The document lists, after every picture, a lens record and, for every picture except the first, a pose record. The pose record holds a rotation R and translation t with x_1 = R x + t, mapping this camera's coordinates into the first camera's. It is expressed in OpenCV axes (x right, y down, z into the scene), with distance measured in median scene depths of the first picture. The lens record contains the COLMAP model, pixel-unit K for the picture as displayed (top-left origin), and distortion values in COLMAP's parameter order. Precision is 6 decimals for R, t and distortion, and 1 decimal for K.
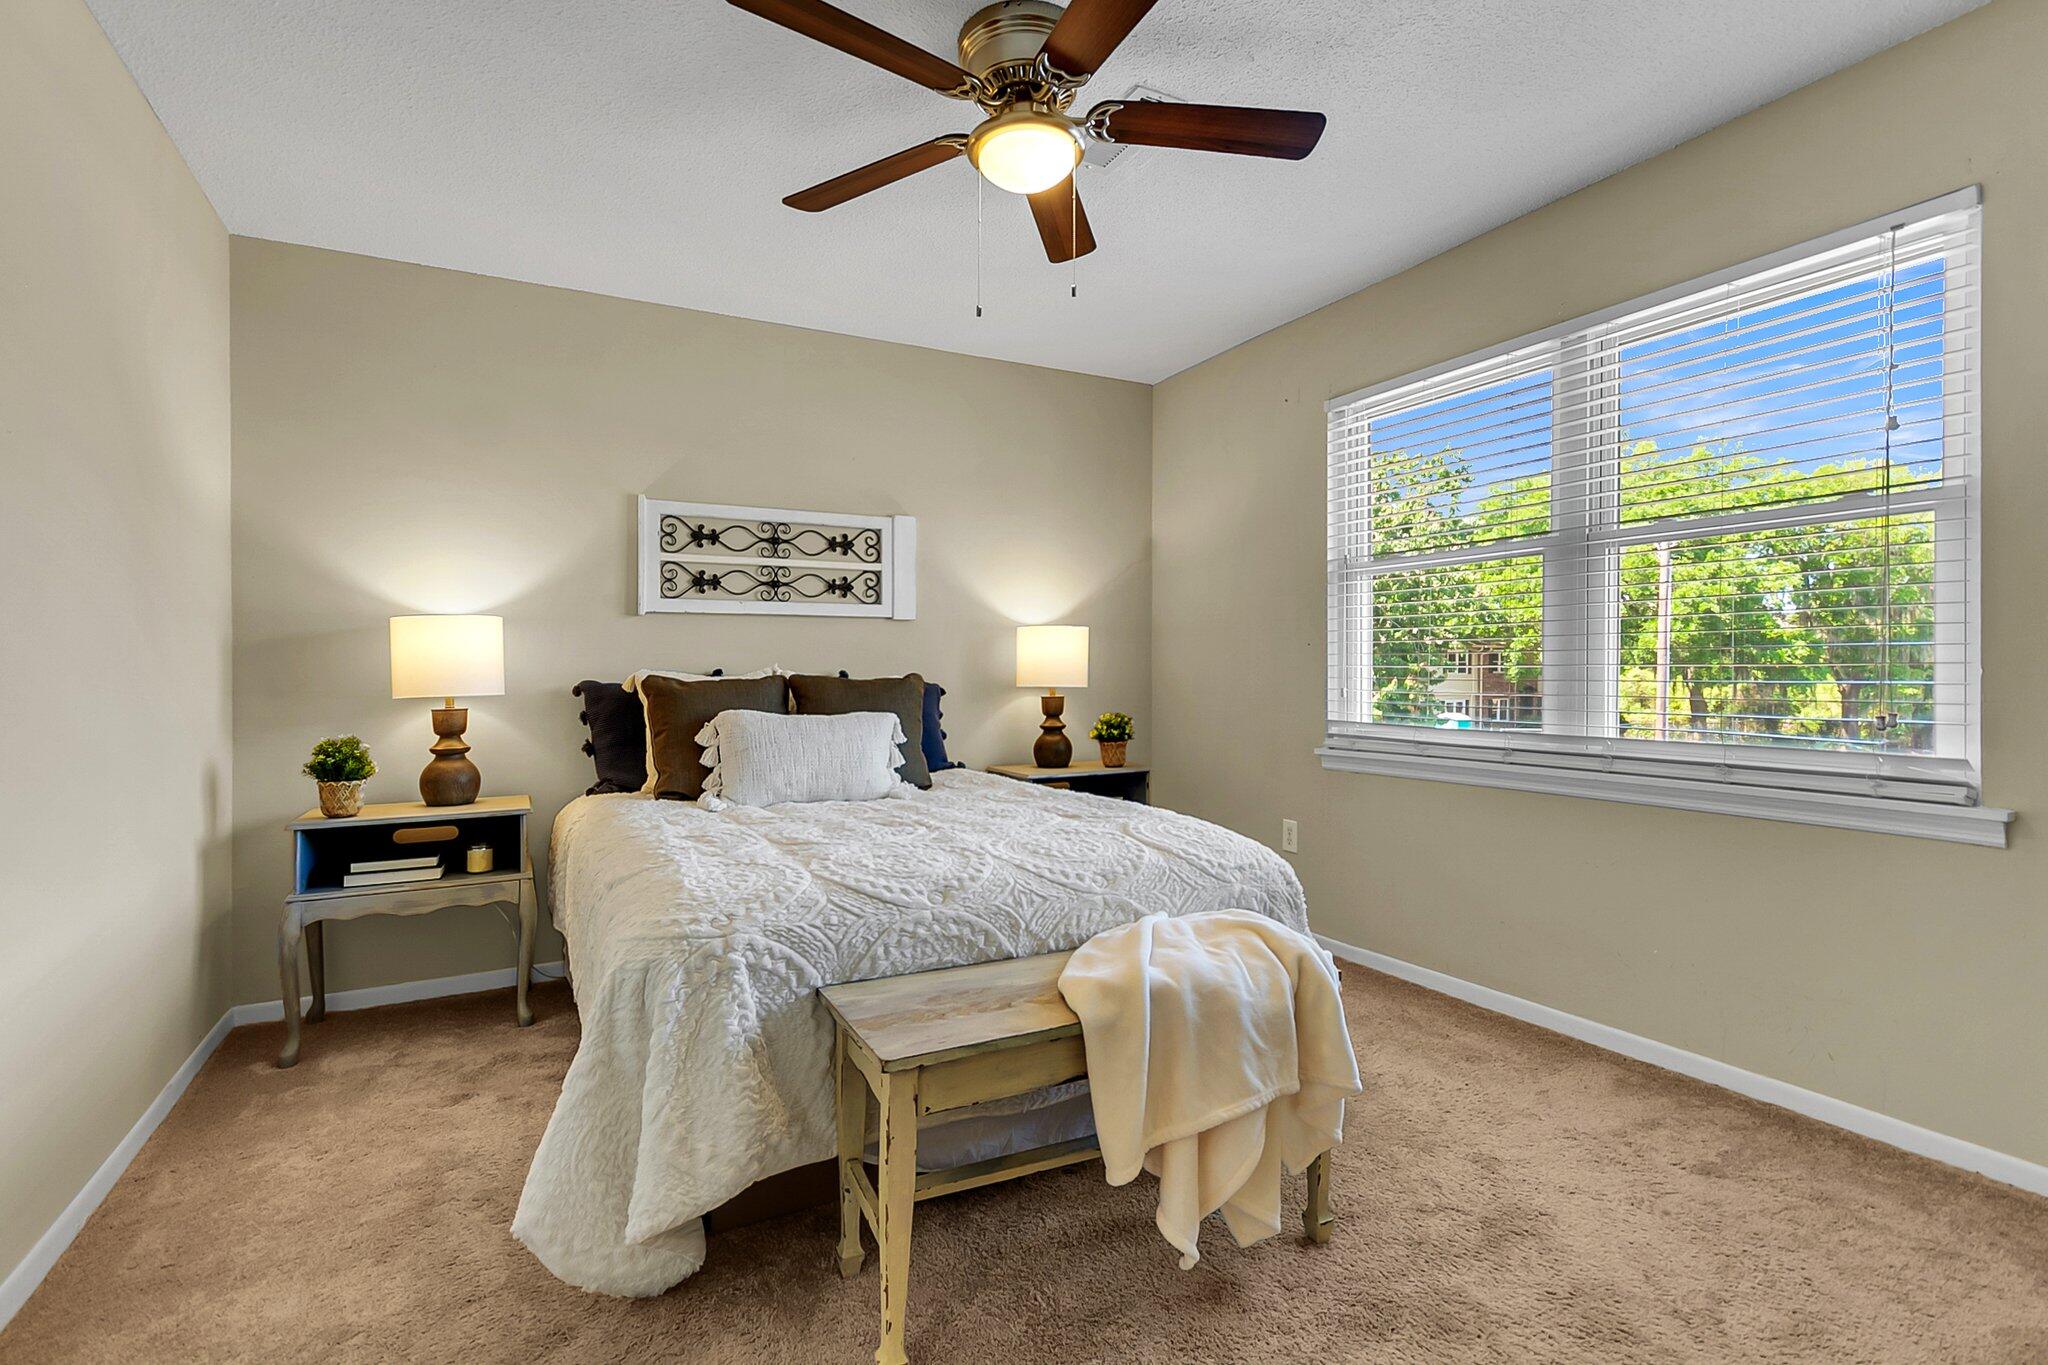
lens RADIAL K [[964.3, 0, 1024.0], [0, 964.3, 682.5], [0, 0, 1]] dist [-0.014352, 0.000333]
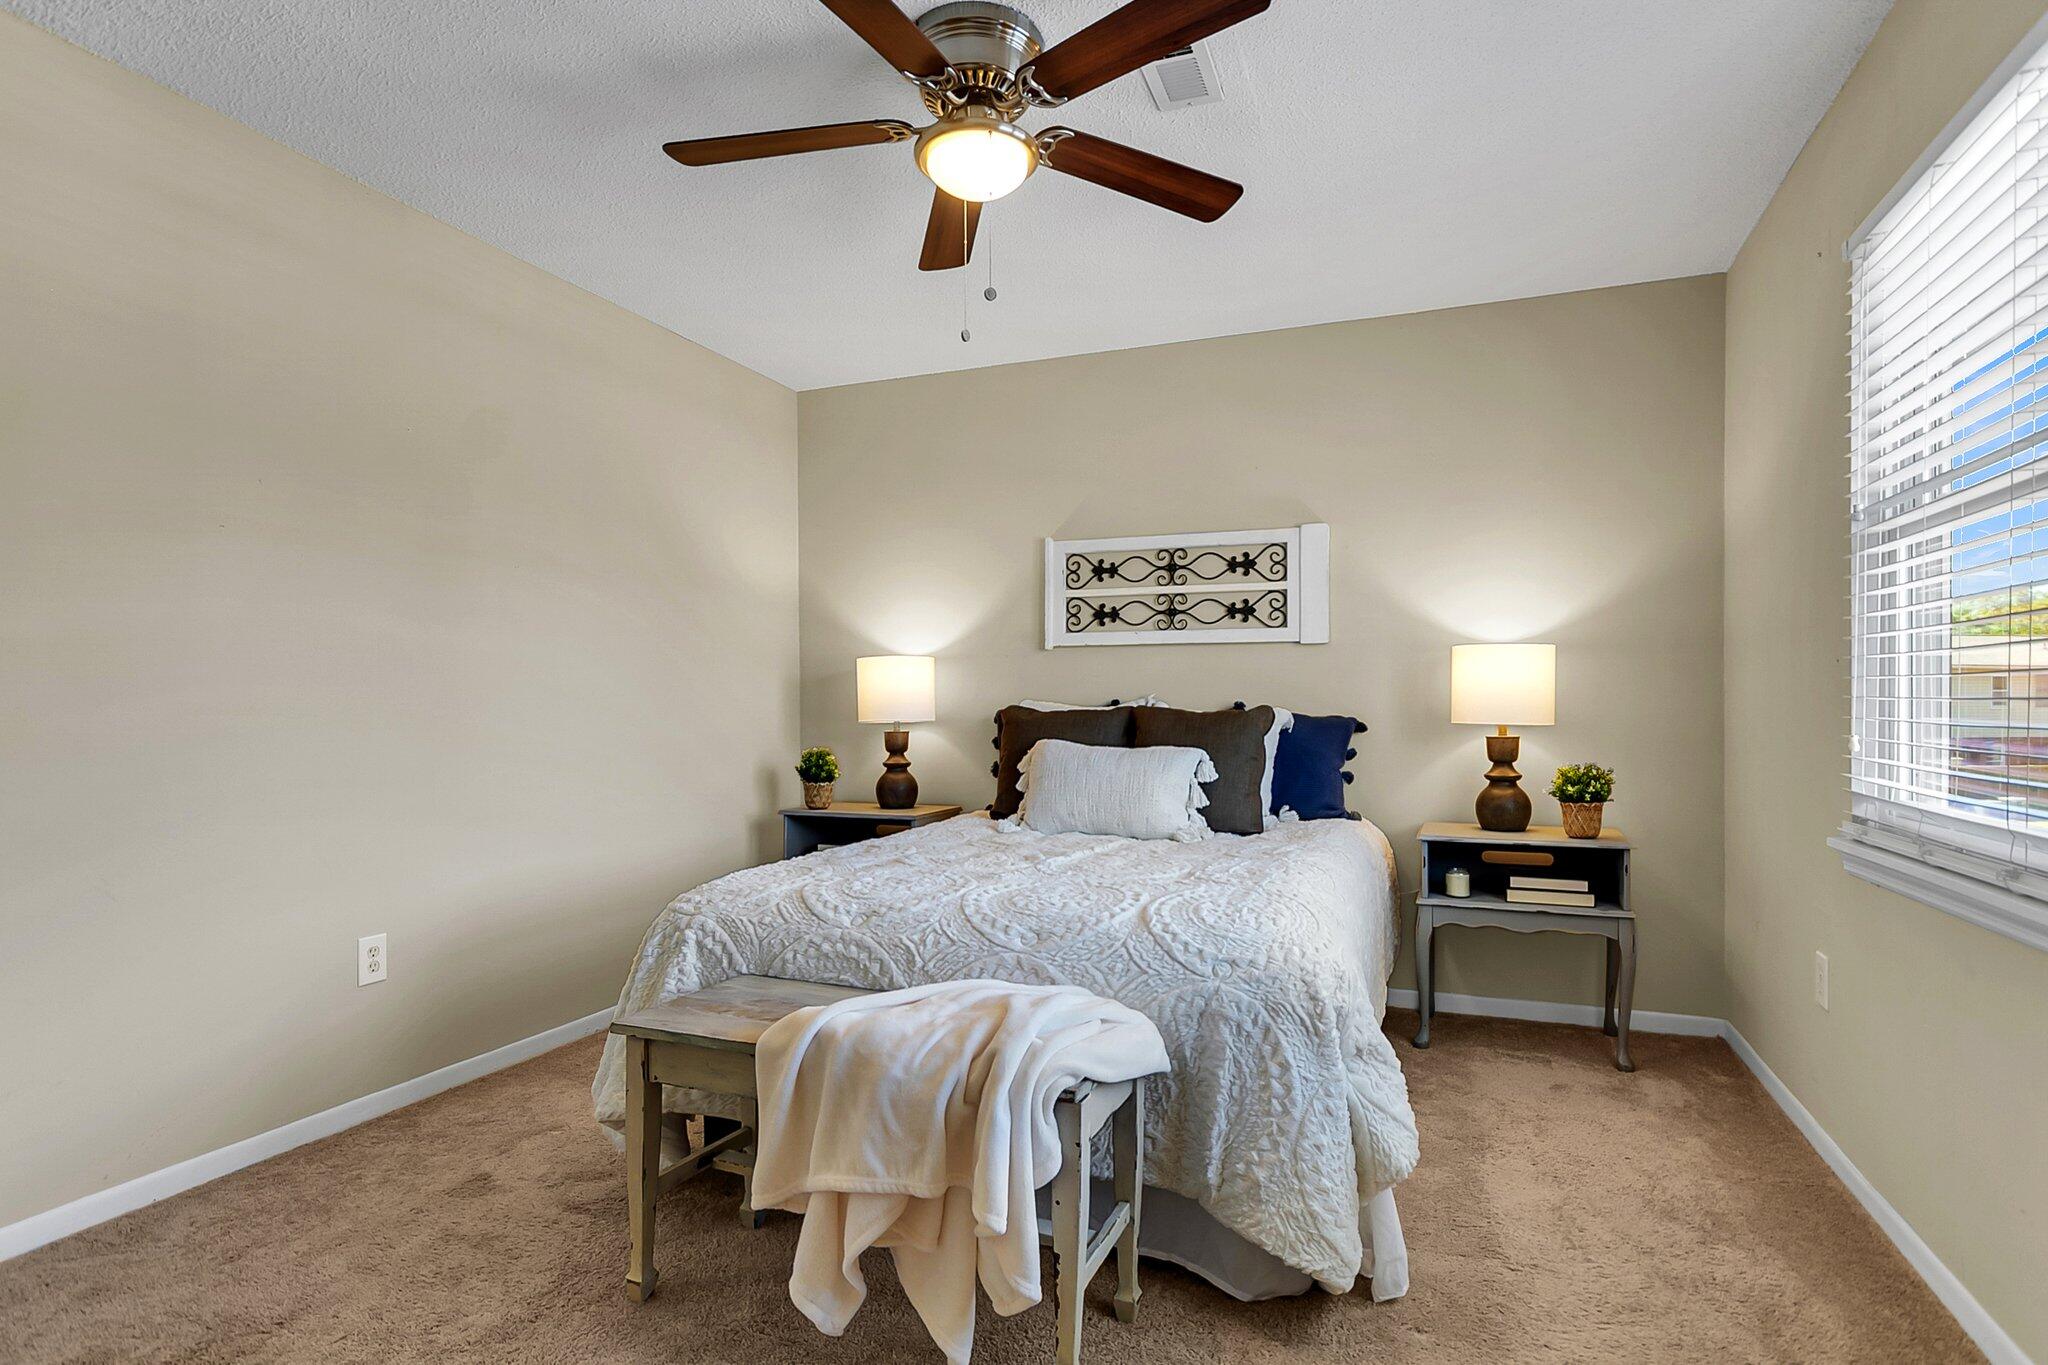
lens RADIAL K [[1050.0, 0, 1023.8], [0, 1050.0, 728.8], [0, 0, 1]] dist [0.001775, 0.000892]
pose [[0.652297, 0.025256, -0.757543, 0.470132], [-0.011158, 0.999656, 0.023721, -0.008460], [0.757881, -0.007020, 0.652355, 0.202846]]
